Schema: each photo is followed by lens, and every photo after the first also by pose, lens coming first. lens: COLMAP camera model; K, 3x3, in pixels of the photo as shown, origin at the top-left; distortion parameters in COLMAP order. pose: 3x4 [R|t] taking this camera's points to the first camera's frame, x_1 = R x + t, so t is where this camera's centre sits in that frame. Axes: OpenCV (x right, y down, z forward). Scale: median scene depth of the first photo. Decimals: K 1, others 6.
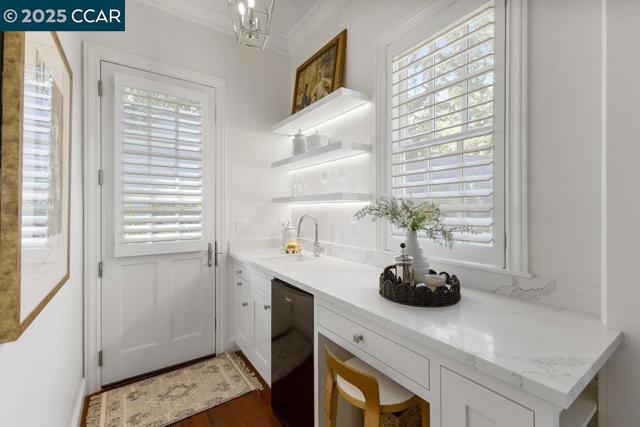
lens RADIAL K [[280.1, 0, 319.0], [0, 280.1, 206.7], [0, 0, 1]] dist [-0.000539, -0.000377]
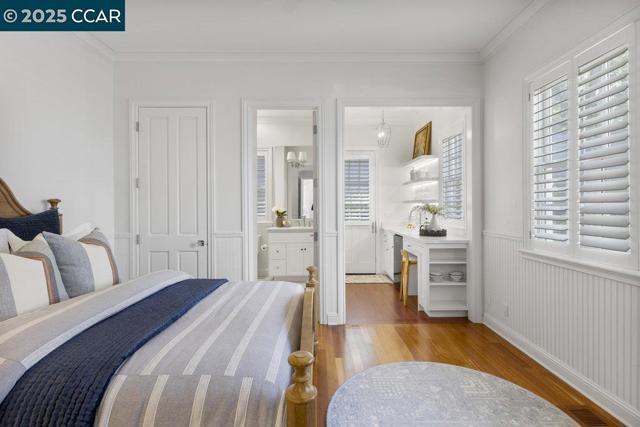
lens RADIAL K [[309.7, 0, 320.1], [0, 309.7, 208.8], [0, 0, 1]] dist [0.014816, 0.000780]
pose [[0.825524, 0.002255, -0.564363, 1.117472], [0.009048, 0.999811, 0.017229, -0.038658], [0.564295, -0.019329, 0.825347, -2.166251]]
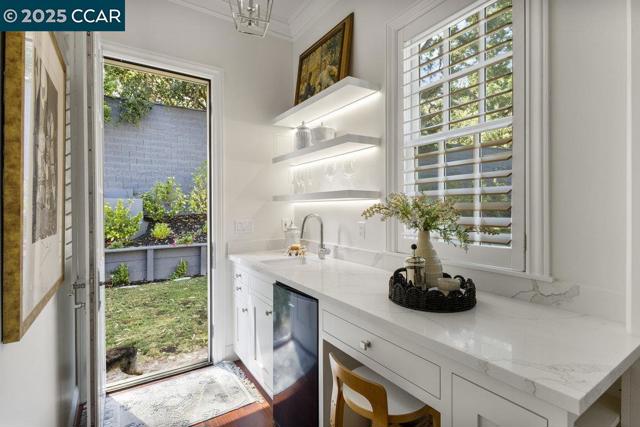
lens RADIAL K [[309.7, 0, 322.9], [0, 309.7, 209.5], [0, 0, 1]] dist [0.014816, 0.000780]
pose [[0.999974, -0.001112, -0.007090, 0.003698], [0.001213, 0.999897, 0.014302, -0.001303], [0.007074, -0.014310, 0.999873, -0.033544]]
